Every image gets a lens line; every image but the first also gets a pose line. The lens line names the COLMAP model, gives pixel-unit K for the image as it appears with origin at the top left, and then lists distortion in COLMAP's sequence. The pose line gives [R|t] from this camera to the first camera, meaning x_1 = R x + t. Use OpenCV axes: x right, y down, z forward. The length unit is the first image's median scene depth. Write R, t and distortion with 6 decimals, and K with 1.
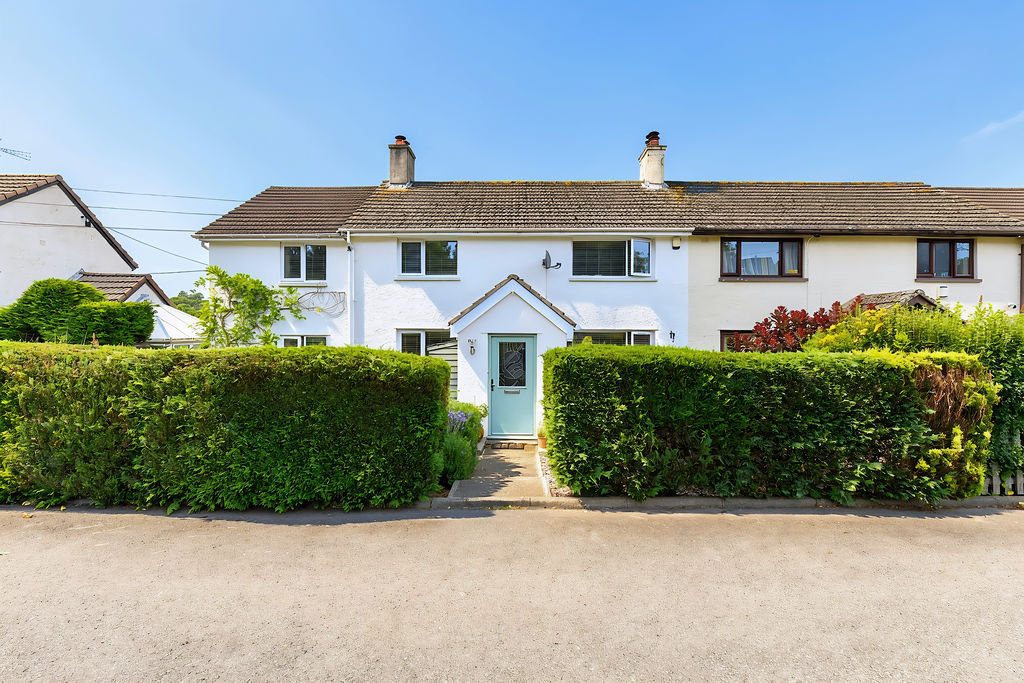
lens RADIAL K [[410.2, 0, 511.1], [0, 410.2, 336.6], [0, 0, 1]] dist [-0.022595, -0.000194]
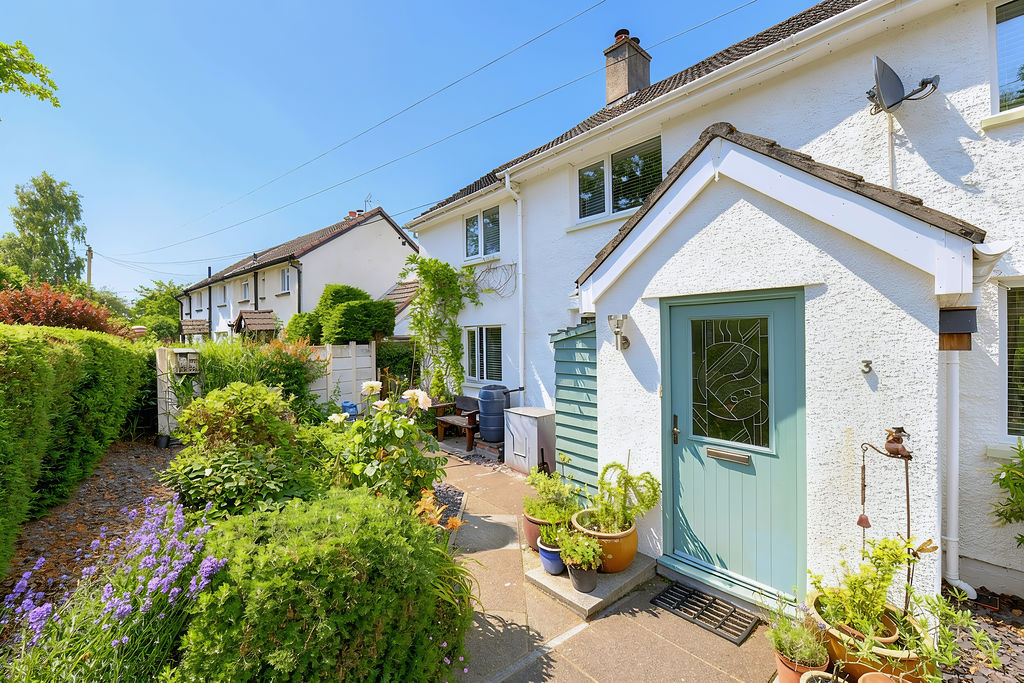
lens RADIAL K [[410.2, 0, 511.1], [0, 410.2, 336.6], [0, 0, 1]] dist [-0.022595, -0.000194]
pose [[0.696348, -0.012163, -0.717601, 0.100005], [0.012406, 0.999911, -0.004910, 0.022718], [0.717597, -0.005484, 0.696437, 0.490392]]
